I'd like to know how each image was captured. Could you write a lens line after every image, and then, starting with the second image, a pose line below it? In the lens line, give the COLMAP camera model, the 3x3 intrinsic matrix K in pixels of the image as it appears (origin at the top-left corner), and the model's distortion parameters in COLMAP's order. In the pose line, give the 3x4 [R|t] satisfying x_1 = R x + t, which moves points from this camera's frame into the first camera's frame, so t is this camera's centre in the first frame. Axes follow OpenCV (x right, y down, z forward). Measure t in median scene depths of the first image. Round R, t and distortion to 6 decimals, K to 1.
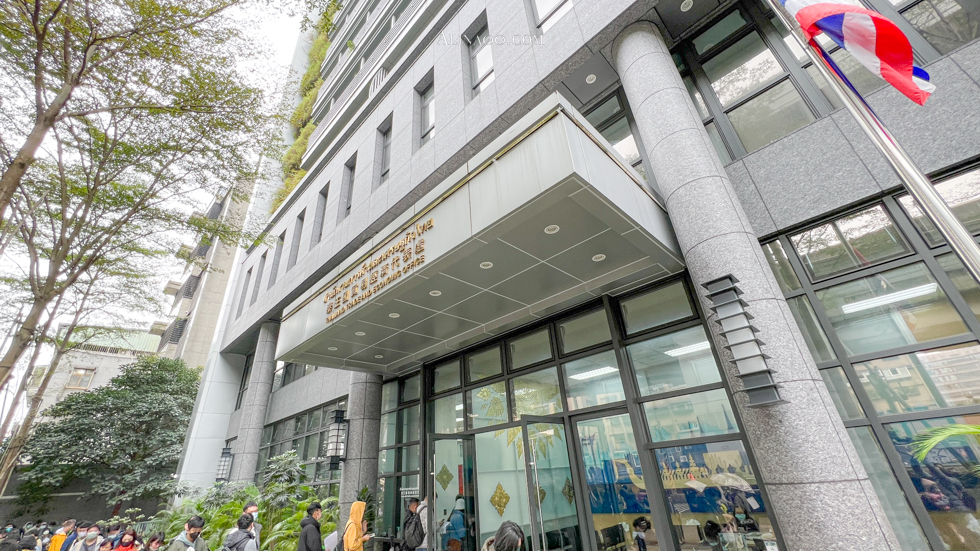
lens RADIAL K [[390.1, 0, 488.7], [0, 390.1, 268.5], [0, 0, 1]] dist [-0.029954, 0.000064]
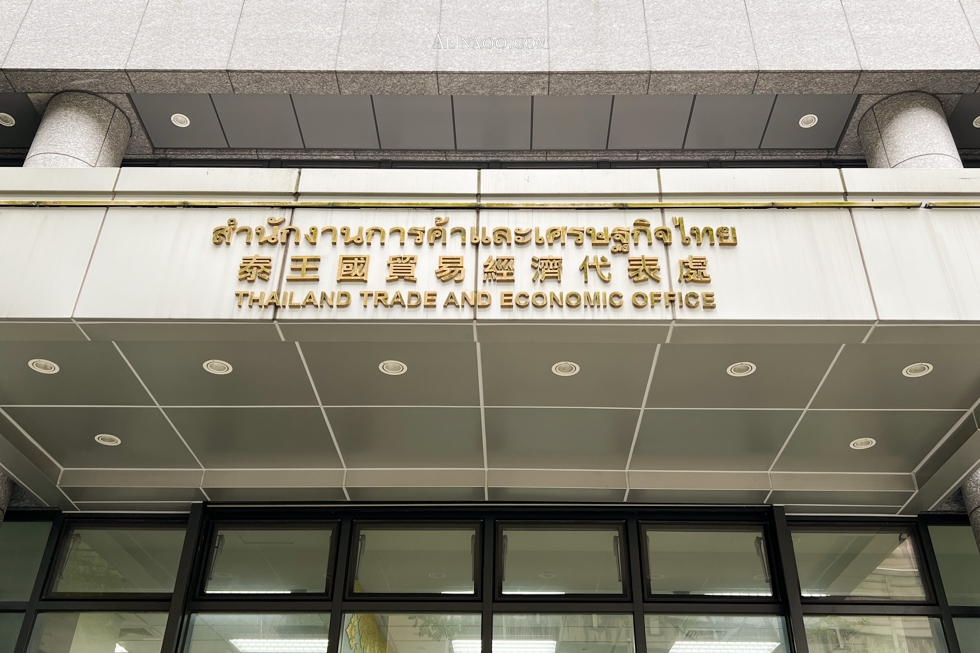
lens RADIAL K [[890.7, 0, 509.2], [0, 890.7, 328.6], [0, 0, 1]] dist [0.139696, -0.278849]
pose [[0.714581, 0.446059, 0.538893, -0.699594], [-0.381817, 0.894168, -0.233836, 0.267465], [-0.586165, -0.038663, 0.809268, 0.248187]]
